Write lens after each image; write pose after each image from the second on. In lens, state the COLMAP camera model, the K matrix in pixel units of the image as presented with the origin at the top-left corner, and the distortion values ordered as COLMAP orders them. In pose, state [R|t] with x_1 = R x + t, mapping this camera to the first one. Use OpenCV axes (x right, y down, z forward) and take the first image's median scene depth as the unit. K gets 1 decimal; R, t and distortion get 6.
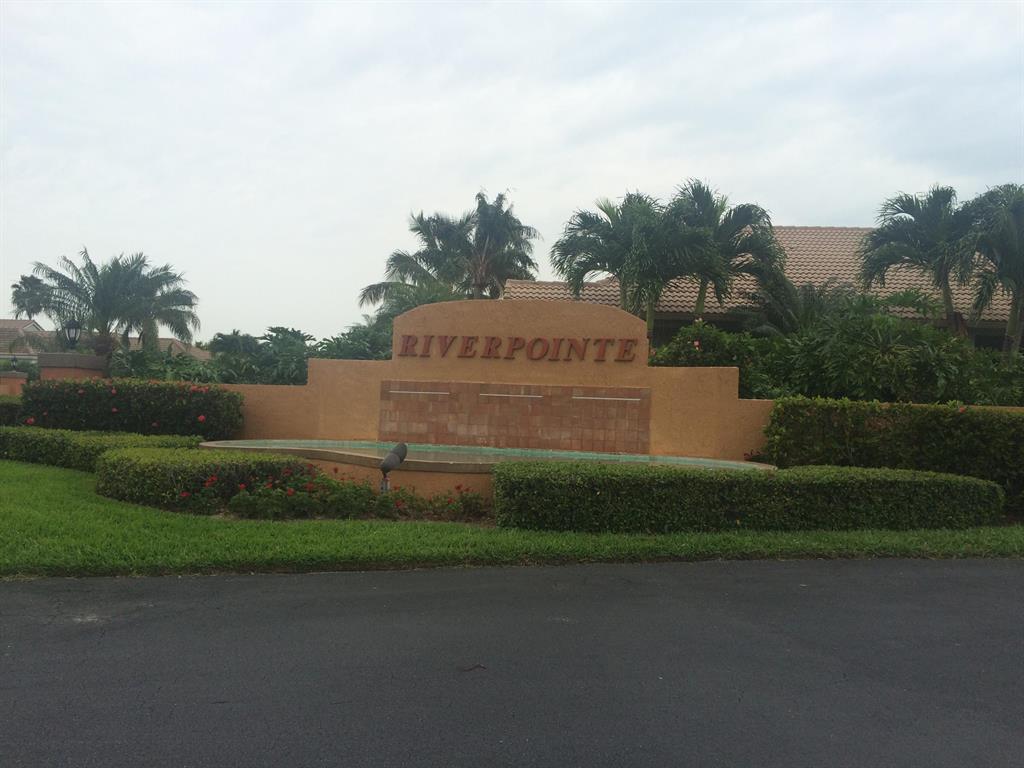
lens RADIAL K [[865.1, 0, 511.0], [0, 865.1, 384.1], [0, 0, 1]] dist [0.015444, 0.001009]
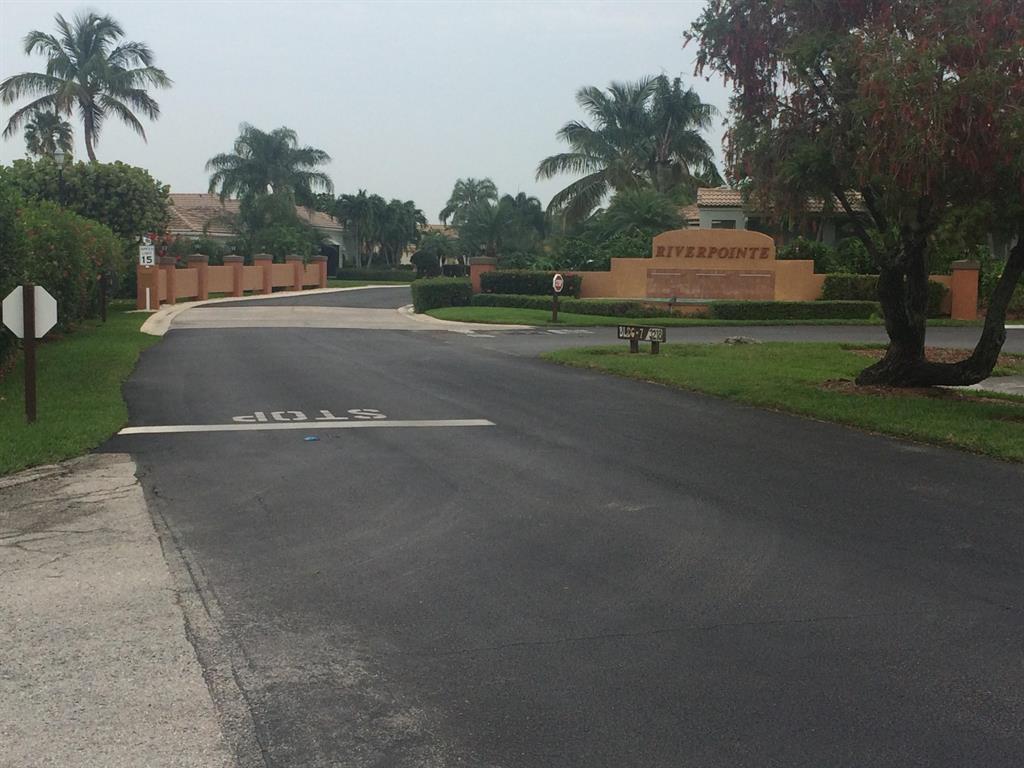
lens RADIAL K [[1585.1, 0, 513.7], [0, 1585.1, 385.4], [0, 0, 1]] dist [0.084122, 0.000000]
pose [[0.995788, -0.015015, -0.090445, -0.133839], [0.024007, 0.994781, 0.099174, -0.114541], [0.088484, -0.100927, 0.990951, -2.954114]]
